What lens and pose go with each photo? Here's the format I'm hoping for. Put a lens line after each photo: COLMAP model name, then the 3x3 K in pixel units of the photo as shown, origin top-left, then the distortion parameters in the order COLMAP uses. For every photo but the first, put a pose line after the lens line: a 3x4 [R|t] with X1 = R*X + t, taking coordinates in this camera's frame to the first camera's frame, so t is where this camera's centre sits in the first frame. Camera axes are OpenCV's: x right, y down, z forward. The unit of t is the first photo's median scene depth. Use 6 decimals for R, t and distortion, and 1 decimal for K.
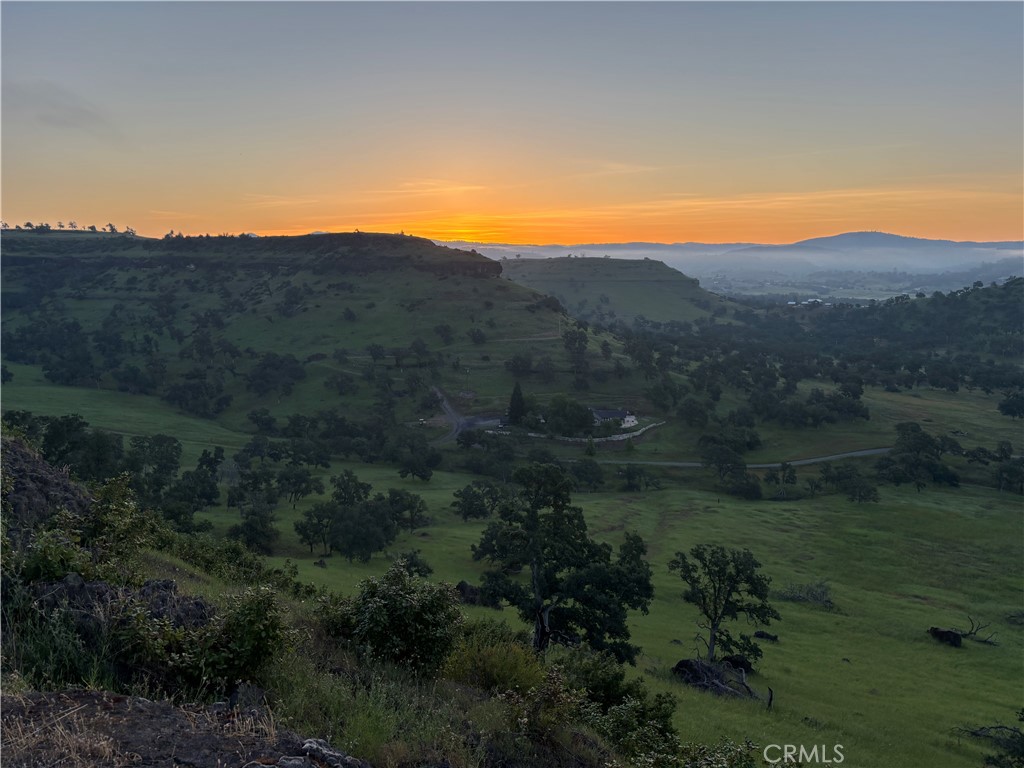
lens RADIAL K [[763.7, 0, 505.3], [0, 763.7, 382.8], [0, 0, 1]] dist [0.006755, 0.009093]
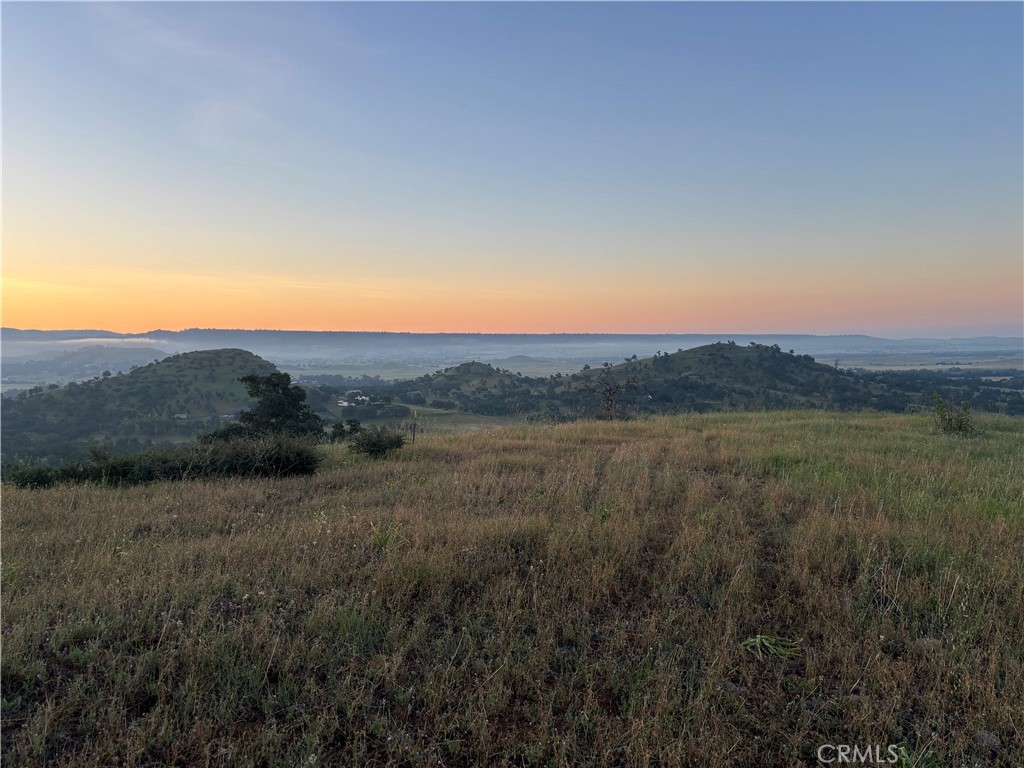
lens RADIAL K [[763.7, 0, 505.3], [0, 763.7, 382.8], [0, 0, 1]] dist [0.006755, 0.009093]
pose [[0.472732, -0.051999, 0.879671, -0.112386], [0.151608, 0.988172, -0.023061, -0.008202], [-0.868067, 0.144267, 0.475024, -0.004194]]
